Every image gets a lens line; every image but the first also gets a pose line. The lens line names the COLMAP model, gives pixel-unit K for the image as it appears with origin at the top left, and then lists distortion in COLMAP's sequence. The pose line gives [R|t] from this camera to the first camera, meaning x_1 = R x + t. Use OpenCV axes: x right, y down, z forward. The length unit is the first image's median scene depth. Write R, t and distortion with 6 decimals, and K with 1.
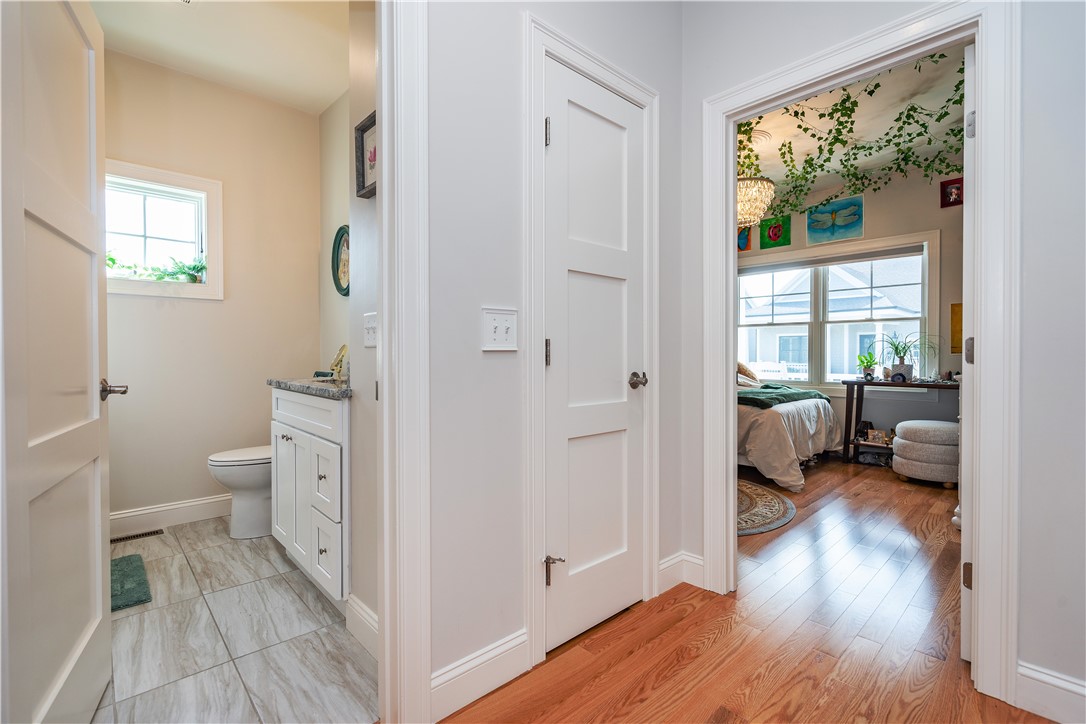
lens RADIAL K [[503.7, 0, 538.5], [0, 503.7, 360.3], [0, 0, 1]] dist [-0.001013, 0.000462]
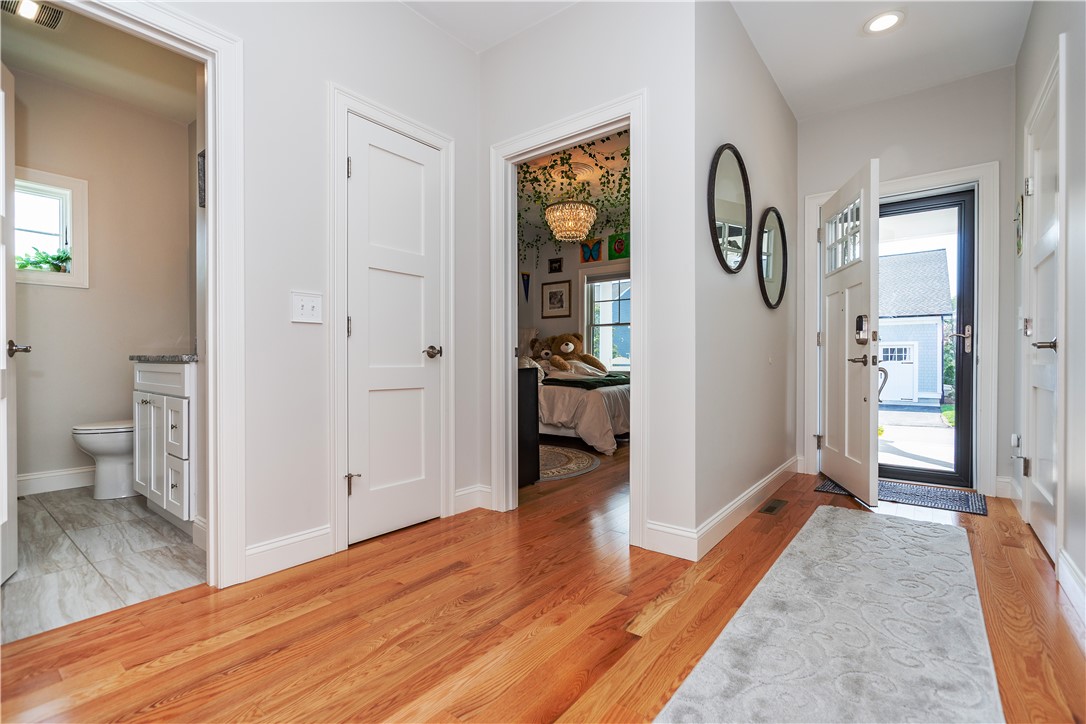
lens RADIAL K [[503.7, 0, 539.0], [0, 503.7, 364.1], [0, 0, 1]] dist [-0.001013, 0.000462]
pose [[0.986746, 0.000730, 0.162273, 0.240184], [0.000260, 0.999981, -0.006079, 0.075978], [-0.162275, 0.006040, 0.986727, -0.350789]]
